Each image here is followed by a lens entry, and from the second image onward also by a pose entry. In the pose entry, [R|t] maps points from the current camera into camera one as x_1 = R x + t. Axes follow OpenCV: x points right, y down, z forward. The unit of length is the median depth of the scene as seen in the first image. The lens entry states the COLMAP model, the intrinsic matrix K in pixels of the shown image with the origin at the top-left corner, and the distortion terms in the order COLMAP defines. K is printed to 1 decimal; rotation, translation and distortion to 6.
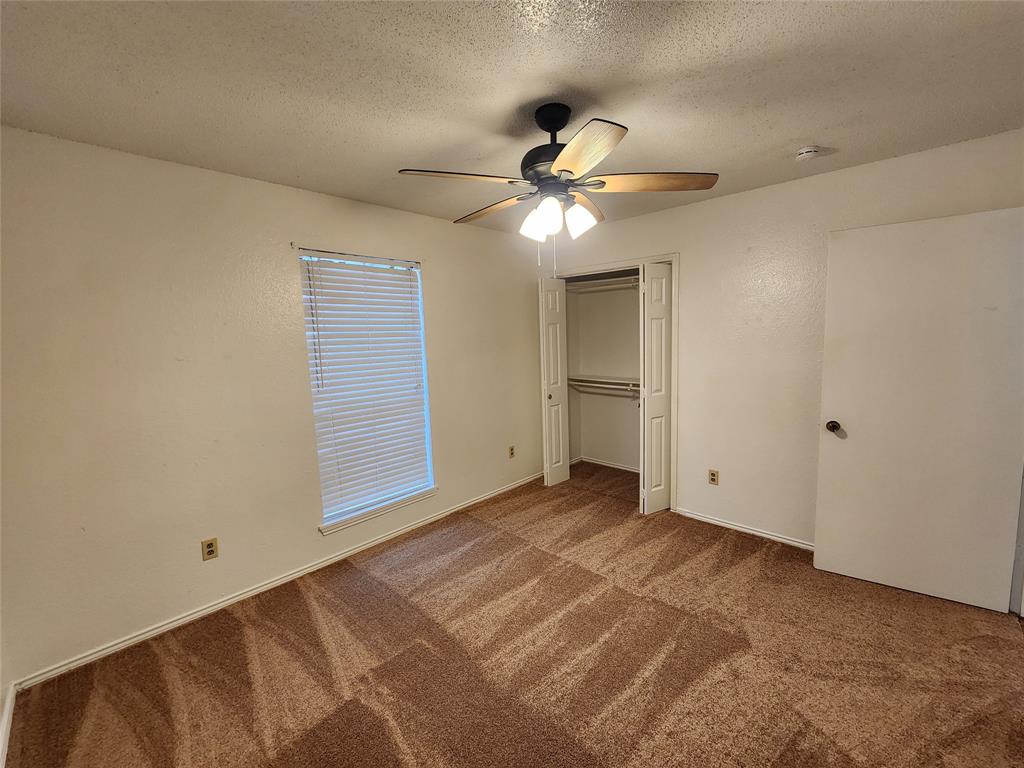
lens RADIAL K [[423.1, 0, 515.1], [0, 423.1, 381.7], [0, 0, 1]] dist [-0.000858, 0.000781]
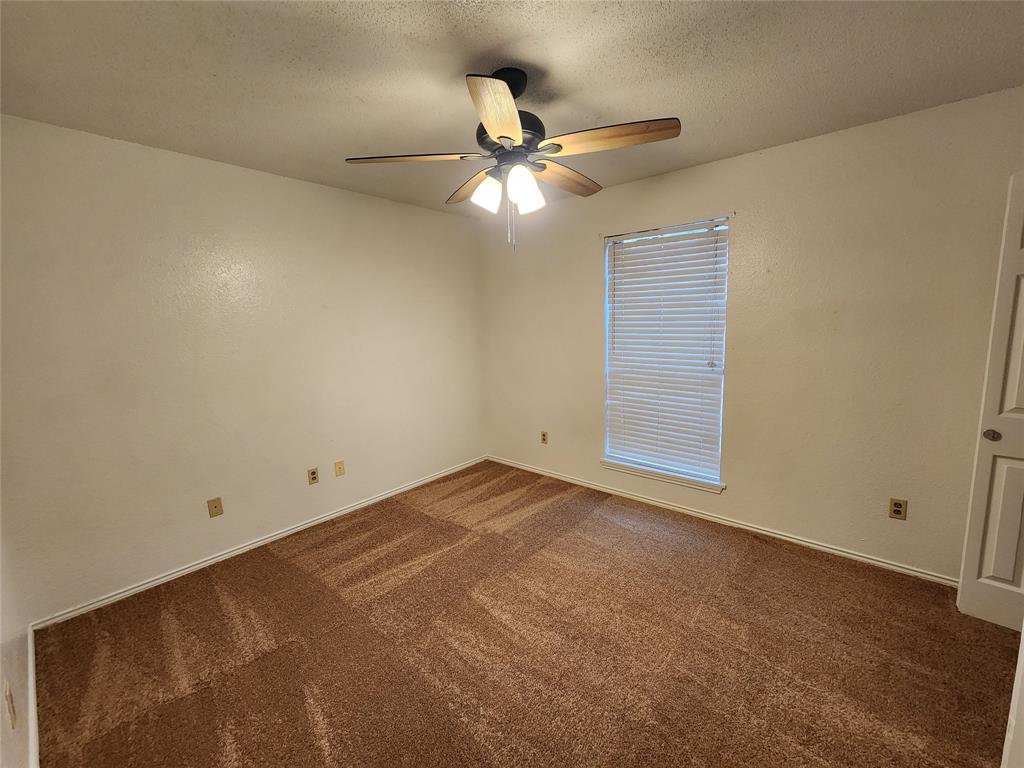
lens RADIAL K [[423.1, 0, 515.3], [0, 423.1, 380.5], [0, 0, 1]] dist [-0.000858, 0.000781]
pose [[0.043271, 0.175915, -0.983454, 0.749211], [-0.083088, 0.981599, 0.171928, -0.088134], [0.995602, 0.074274, 0.057092, 0.662009]]
